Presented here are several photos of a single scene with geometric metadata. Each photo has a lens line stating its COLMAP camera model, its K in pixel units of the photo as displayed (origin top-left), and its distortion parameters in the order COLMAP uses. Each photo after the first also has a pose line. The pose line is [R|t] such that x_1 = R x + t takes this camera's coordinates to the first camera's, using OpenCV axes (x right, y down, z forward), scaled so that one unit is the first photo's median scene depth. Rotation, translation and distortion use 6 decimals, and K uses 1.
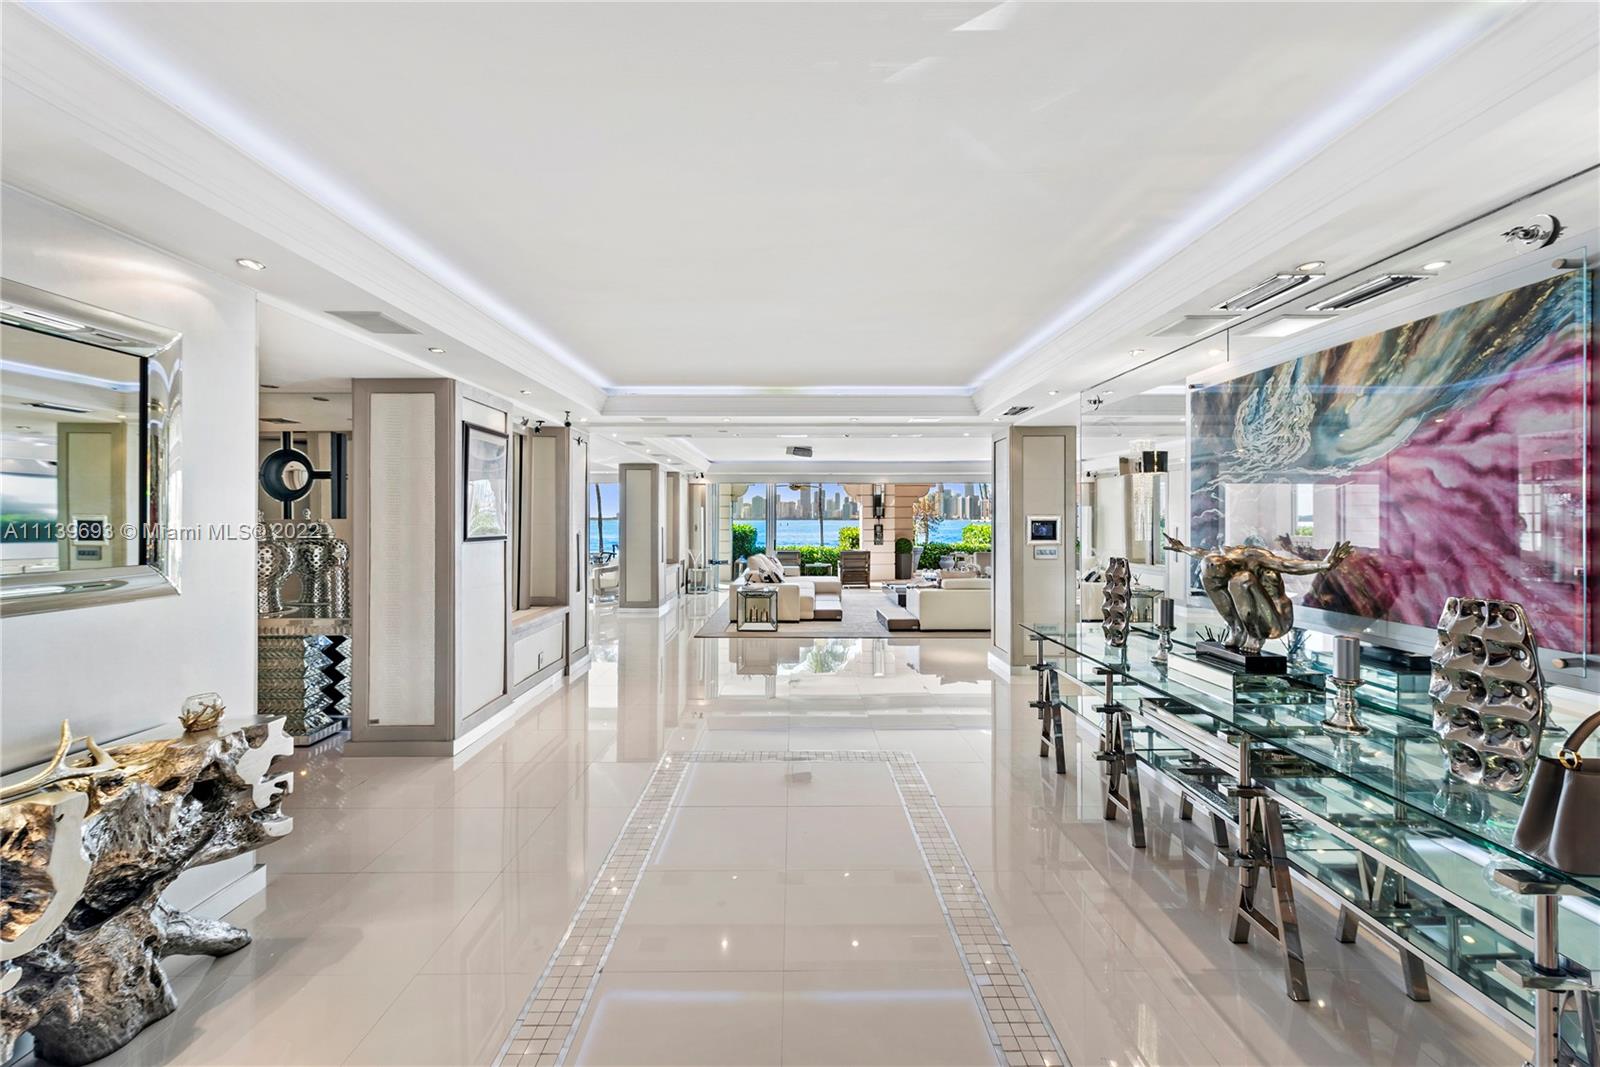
lens RADIAL K [[639.7, 0, 797.3], [0, 639.7, 518.8], [0, 0, 1]] dist [0.000724, -0.000023]
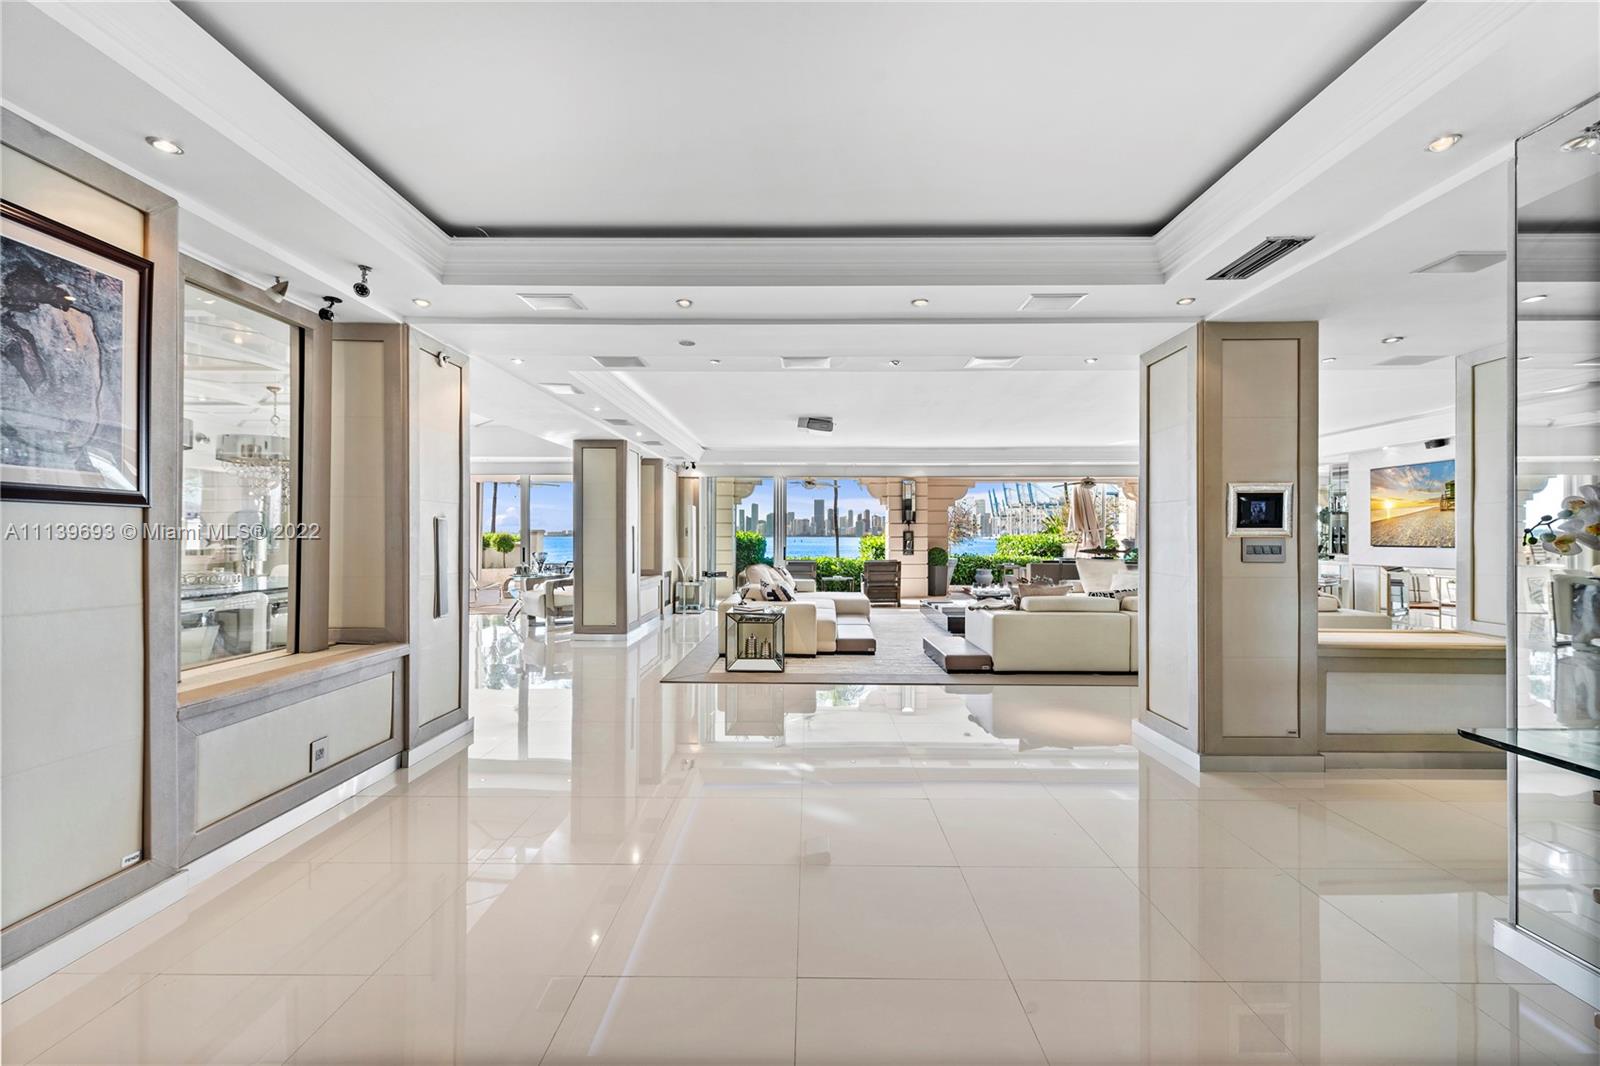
lens RADIAL K [[624.9, 0, 795.4], [0, 624.9, 534.3], [0, 0, 1]] dist [0.000262, -0.000103]
pose [[0.999689, 0.000669, -0.024941, -0.001816], [-0.000736, 0.999996, -0.002667, 0.021644], [0.024939, 0.002684, 0.999685, 0.238735]]
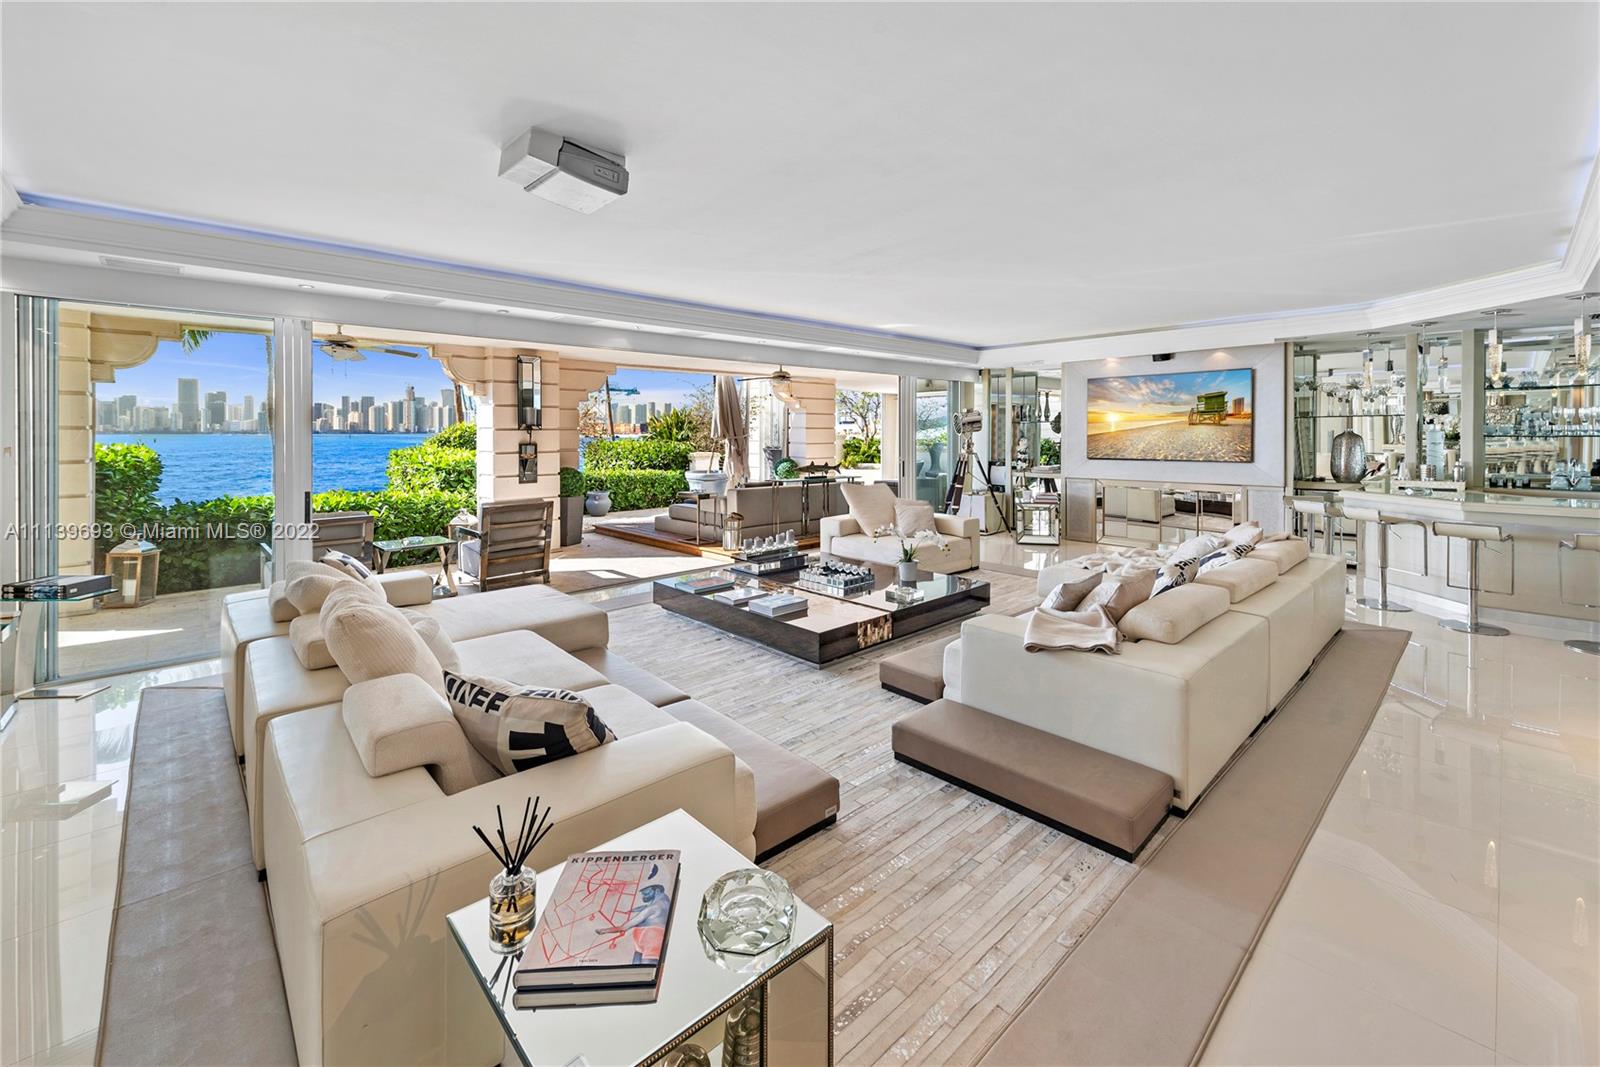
lens RADIAL K [[672.2, 0, 807.5], [0, 672.2, 436.2], [0, 0, 1]] dist [0.007441, -0.000064]
pose [[0.728463, -0.005181, 0.685066, -0.100376], [0.001129, 0.999979, 0.006362, 0.001750], [-0.685085, -0.003861, 0.728453, 0.648960]]
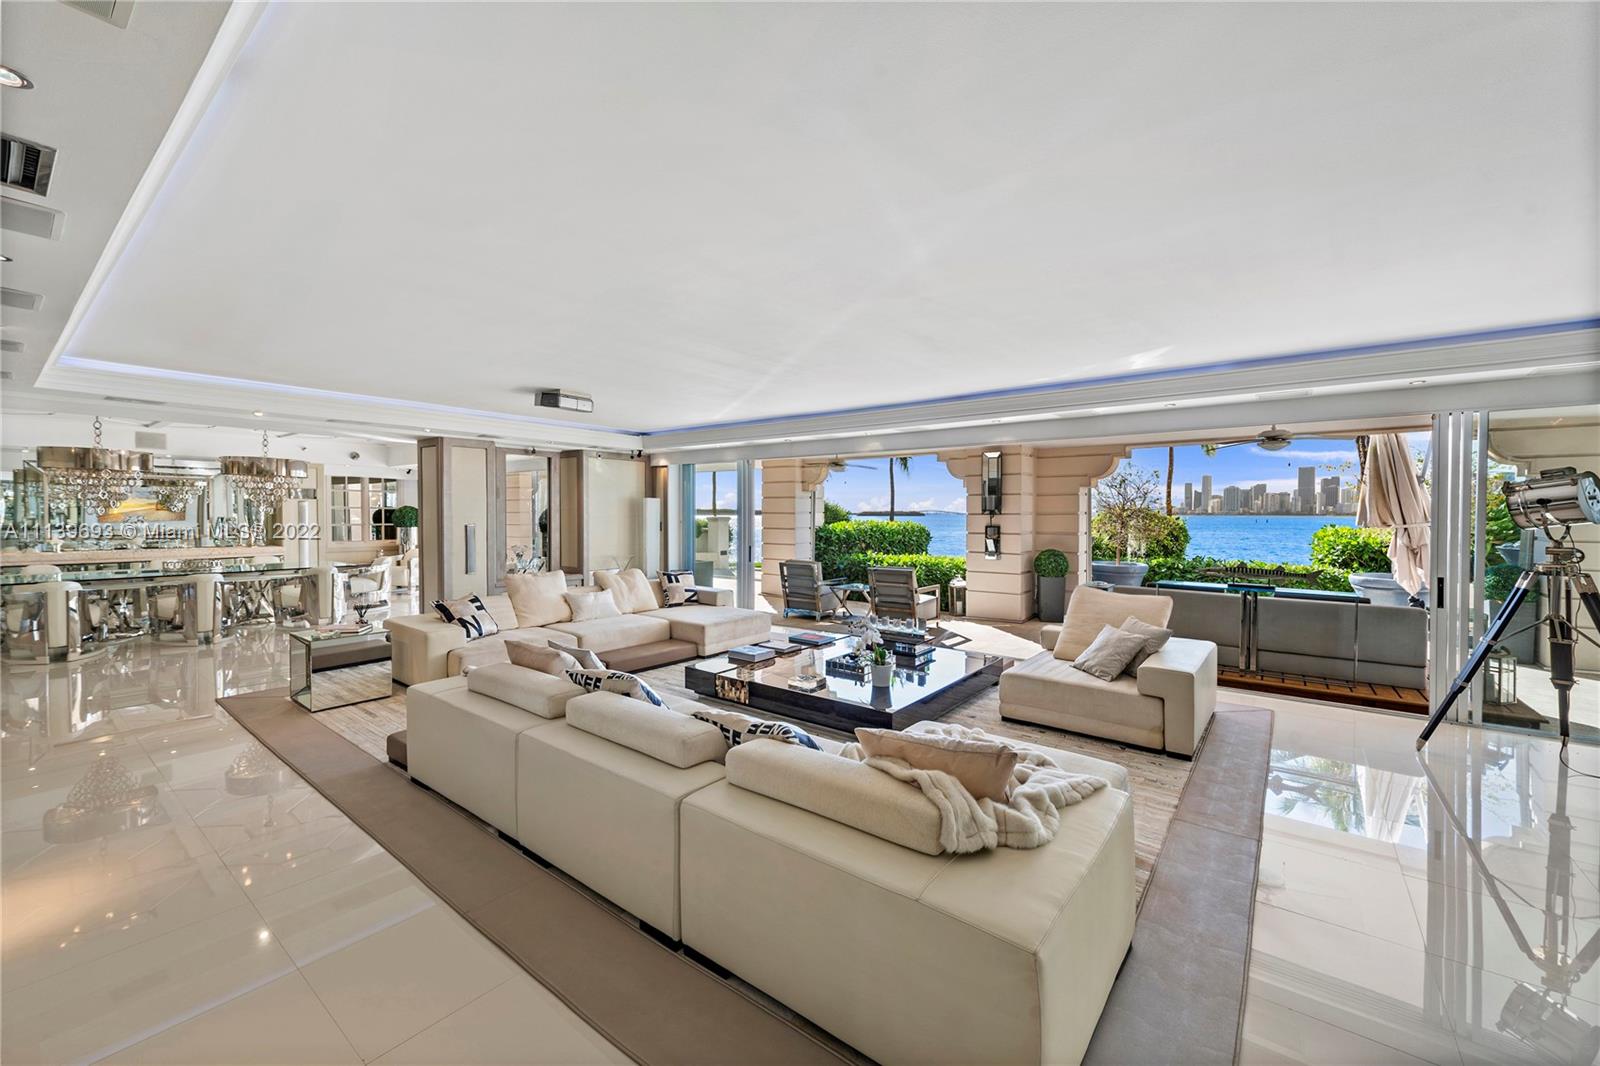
lens RADIAL K [[628.6, 0, 796.4], [0, 628.6, 528.5], [0, 0, 1]] dist [0.001637, -0.000051]
pose [[0.783455, 0.015600, -0.621253, 0.474701], [-0.001061, 0.999717, 0.023766, -0.001851], [0.621448, -0.017960, 0.783249, 0.602369]]
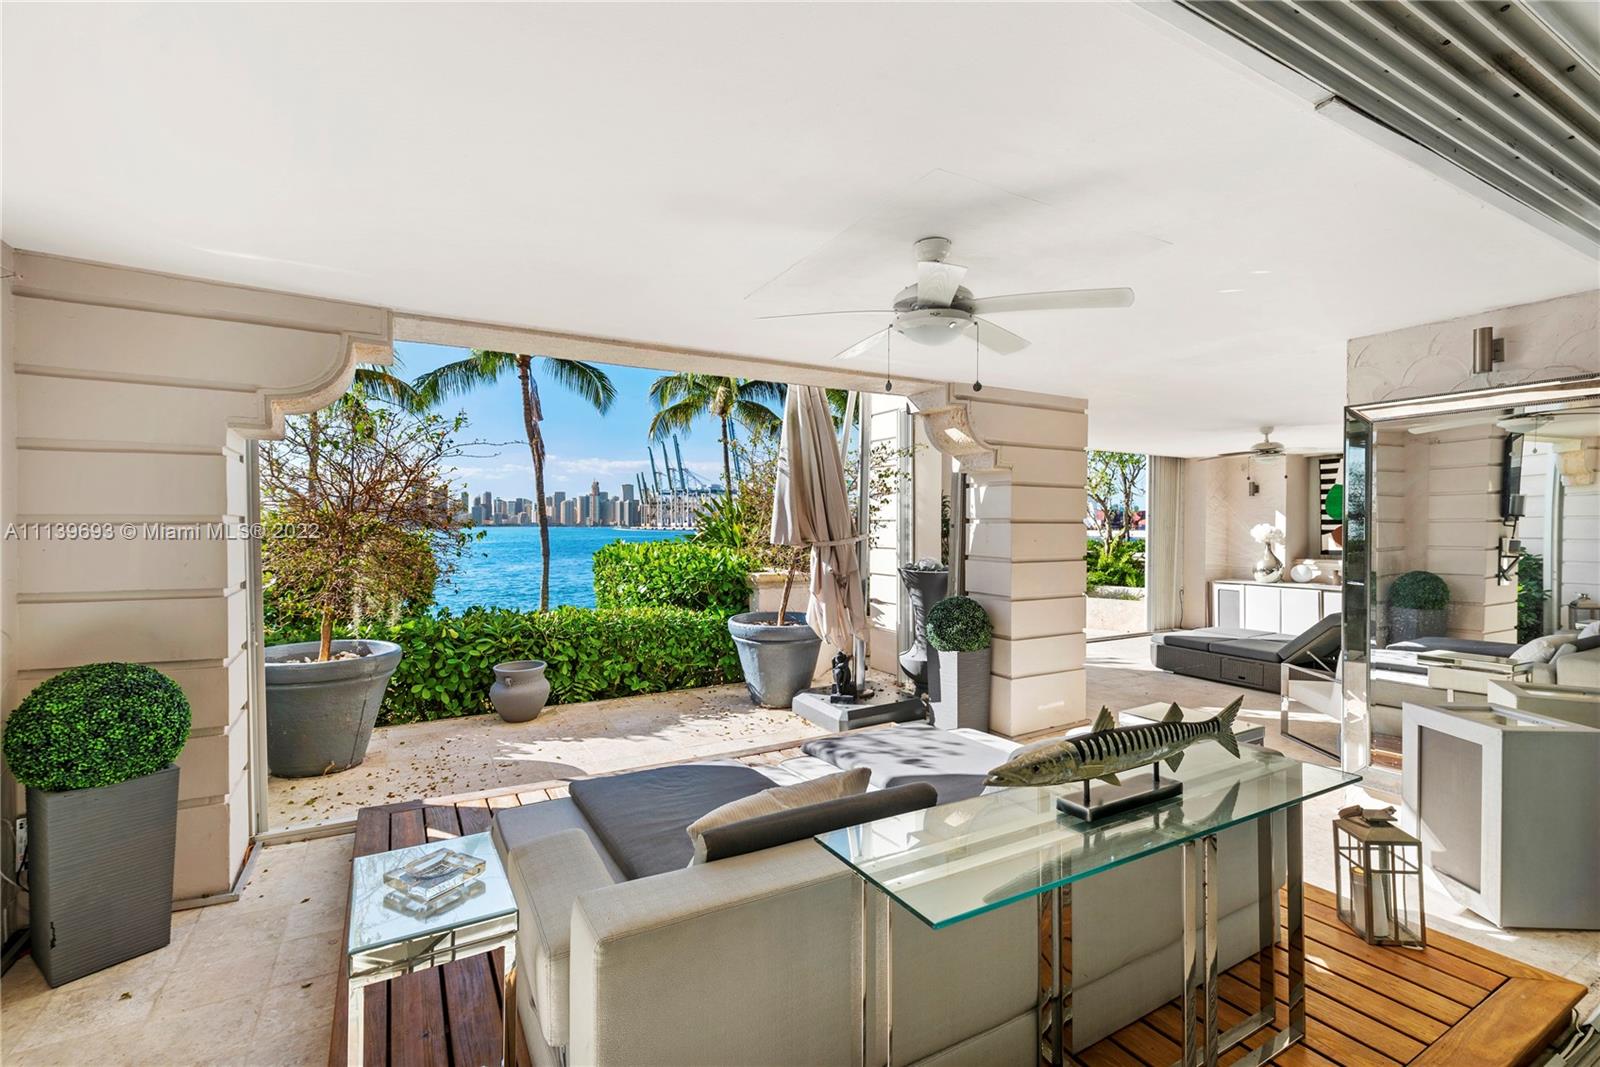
lens RADIAL K [[711.7, 0, 804.0], [0, 711.7, 529.8], [0, 0, 1]] dist [0.016879, -0.000112]
pose [[0.875525, -0.000154, 0.483172, 0.317736], [-0.002762, 0.999982, 0.005322, -0.000903], [-0.483164, -0.005994, 0.875509, 1.117846]]
